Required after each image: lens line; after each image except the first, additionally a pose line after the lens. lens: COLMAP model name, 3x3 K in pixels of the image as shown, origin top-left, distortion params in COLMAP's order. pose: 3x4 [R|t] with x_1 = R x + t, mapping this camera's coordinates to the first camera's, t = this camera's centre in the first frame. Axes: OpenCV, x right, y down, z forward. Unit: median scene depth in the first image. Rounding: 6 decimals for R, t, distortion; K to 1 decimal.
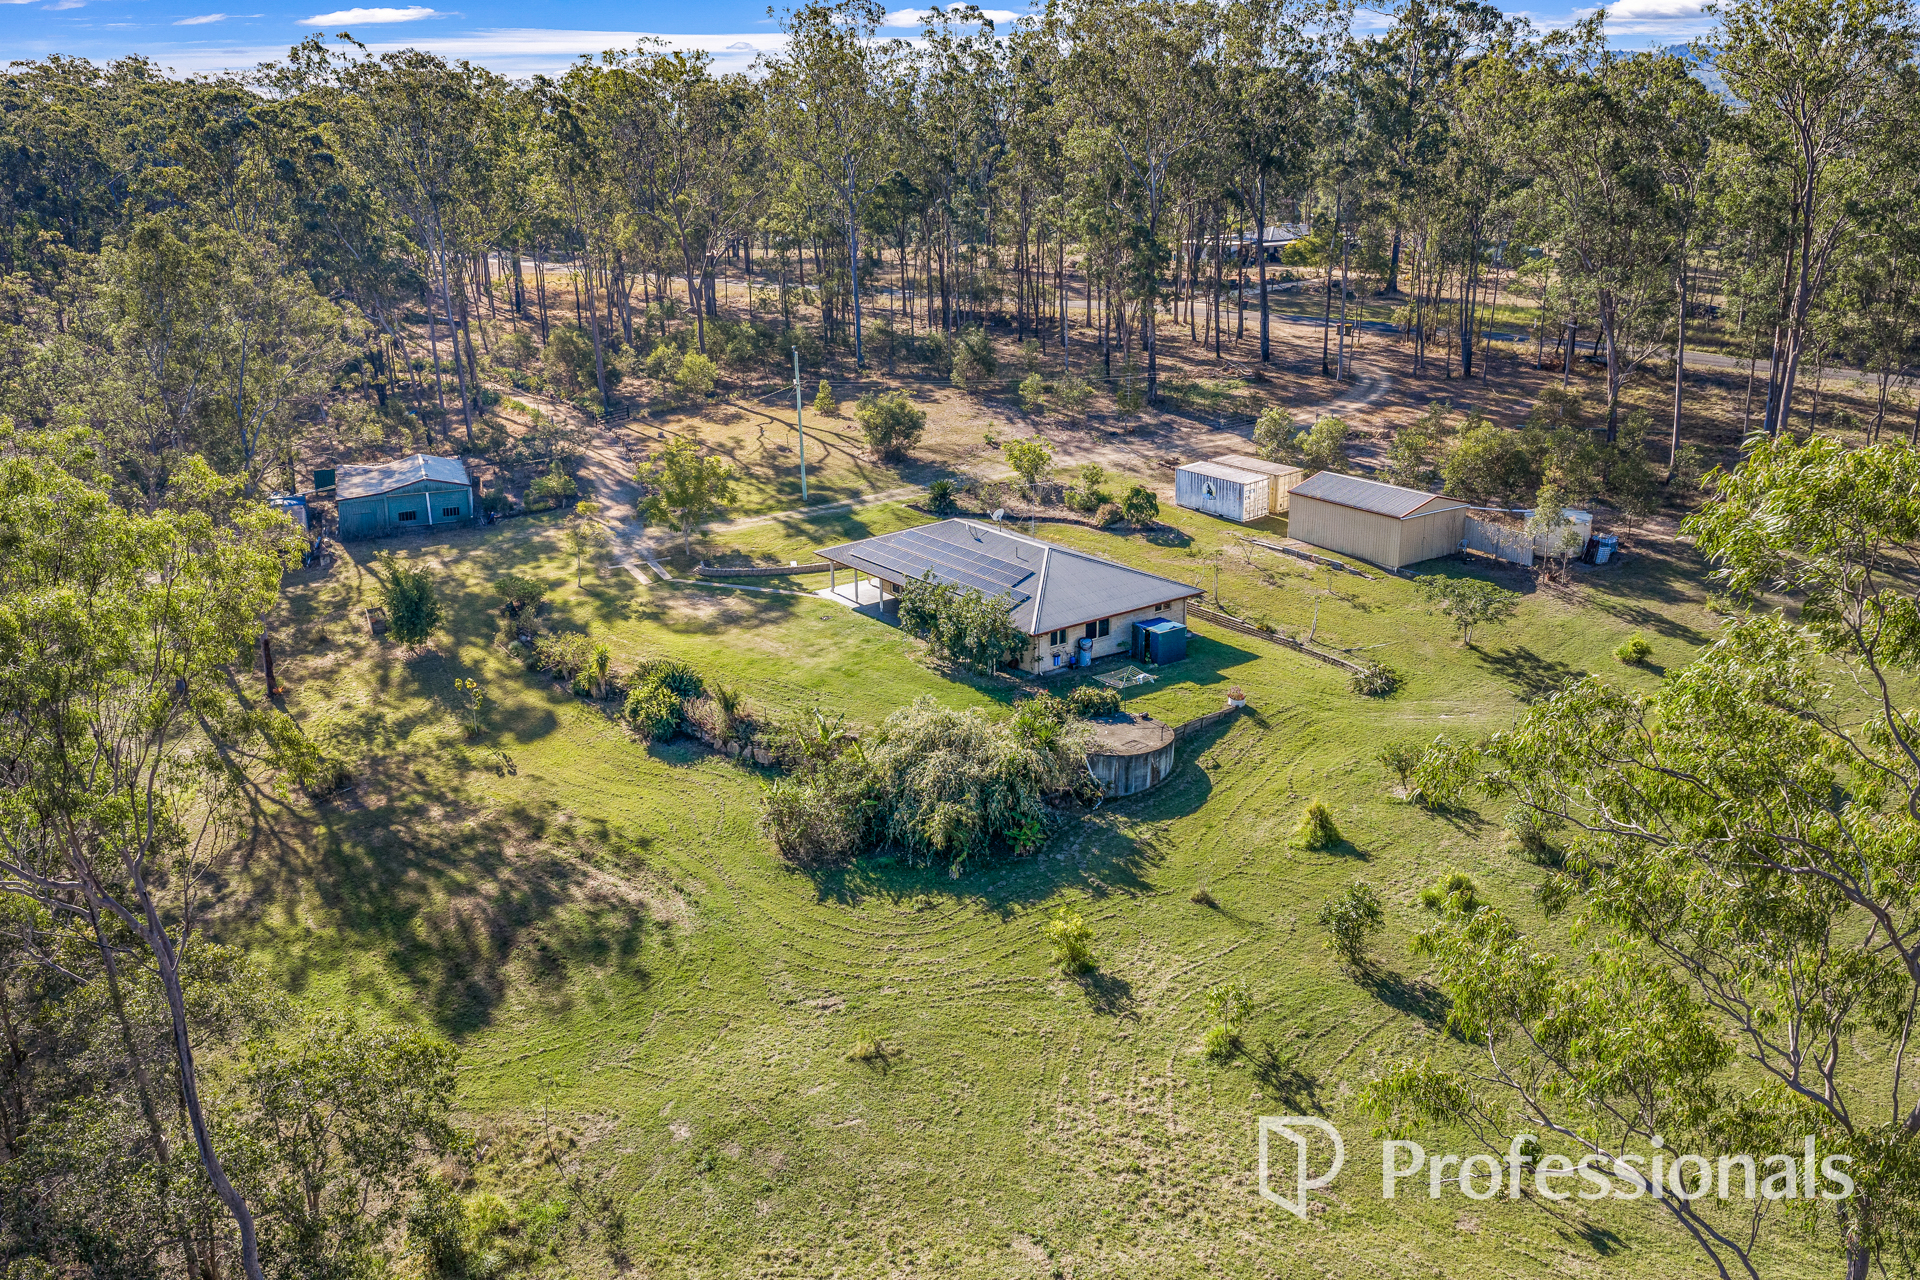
lens RADIAL K [[1577.9, 0, 960.0], [0, 1577.9, 640.0], [0, 0, 1]] dist [0.002460, -0.003063]
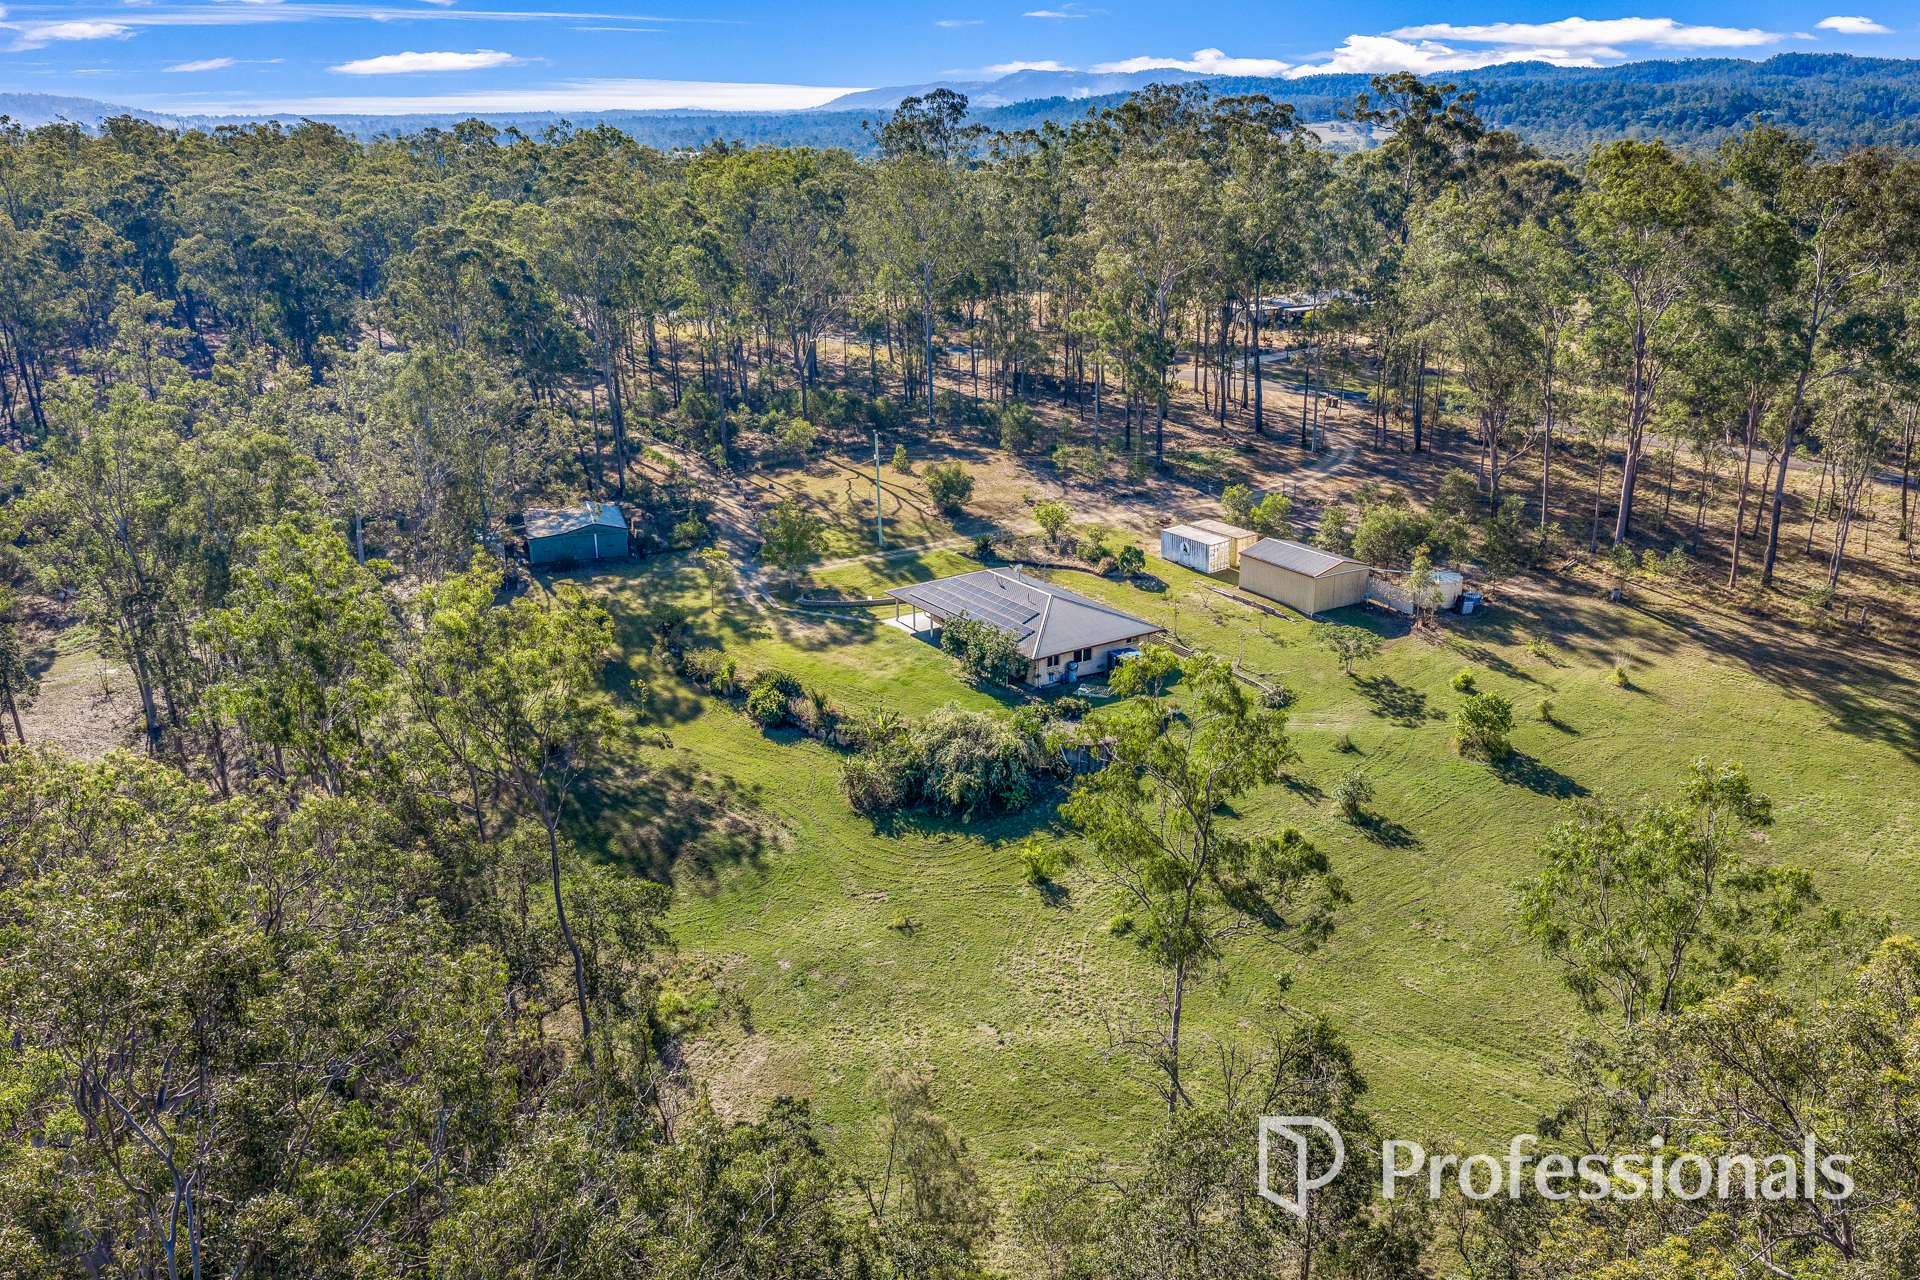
lens RADIAL K [[1516.3, 0, 960.0], [0, 1516.3, 640.0], [0, 0, 1]] dist [-0.000388, 0.000433]
pose [[0.998300, 0.023049, -0.053532, 0.049016], [-0.022941, 0.999733, 0.002624, -0.020937], [0.053578, -0.001391, 0.998563, -0.337976]]
